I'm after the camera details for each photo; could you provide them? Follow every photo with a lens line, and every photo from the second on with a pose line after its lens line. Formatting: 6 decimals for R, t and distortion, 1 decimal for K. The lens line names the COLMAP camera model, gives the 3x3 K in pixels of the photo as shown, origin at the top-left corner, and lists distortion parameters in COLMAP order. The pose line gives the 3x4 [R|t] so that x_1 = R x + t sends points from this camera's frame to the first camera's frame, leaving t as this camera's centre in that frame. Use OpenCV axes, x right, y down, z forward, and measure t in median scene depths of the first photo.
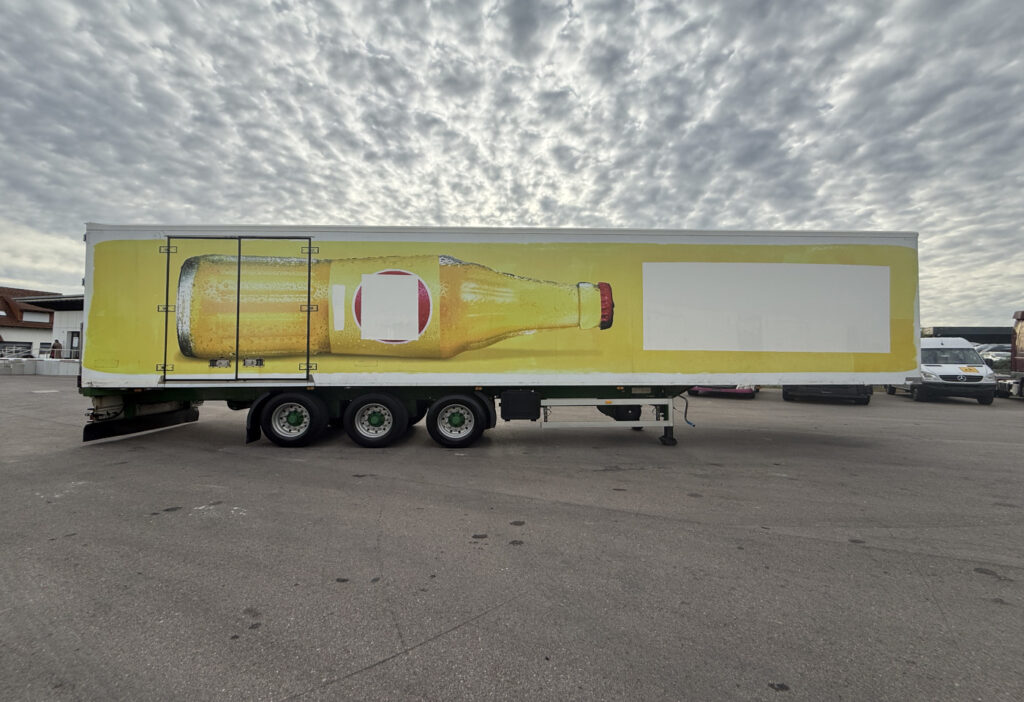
lens RADIAL K [[379.0, 0, 512.7], [0, 379.0, 346.6], [0, 0, 1]] dist [-0.004071, -0.000180]
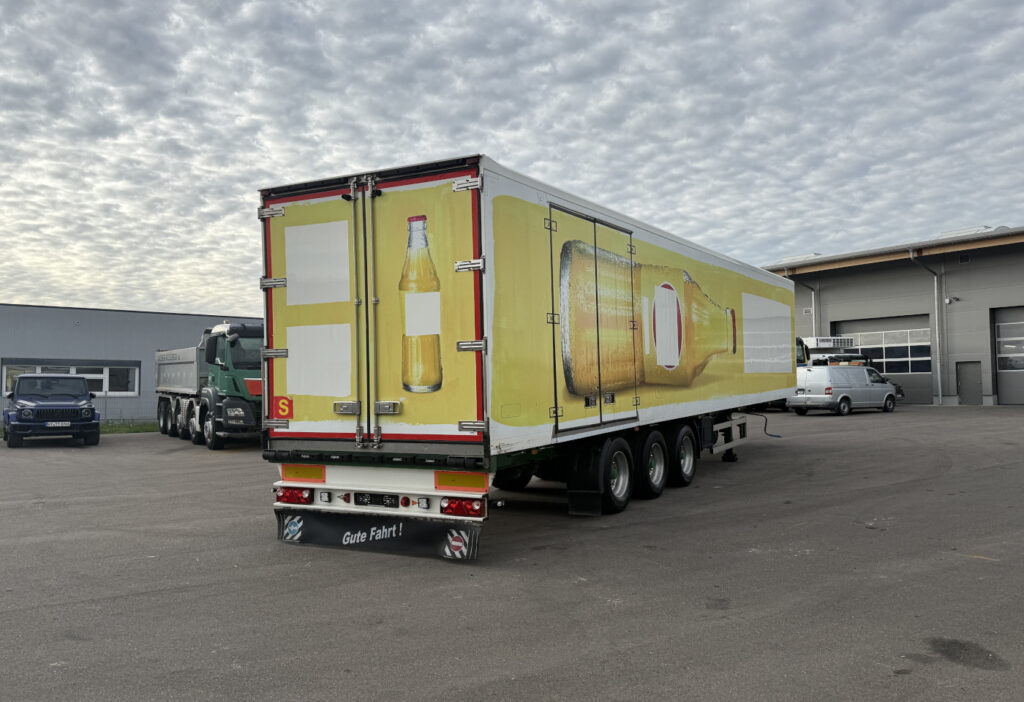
lens RADIAL K [[866.3, 0, 508.3], [0, 866.3, 354.0], [0, 0, 1]] dist [0.044531, -0.012957]
pose [[0.507498, 0.006028, 0.861632, -2.197503], [0.001325, 0.999969, -0.007777, -0.030052], [-0.861652, 0.005088, 0.507474, 0.330292]]
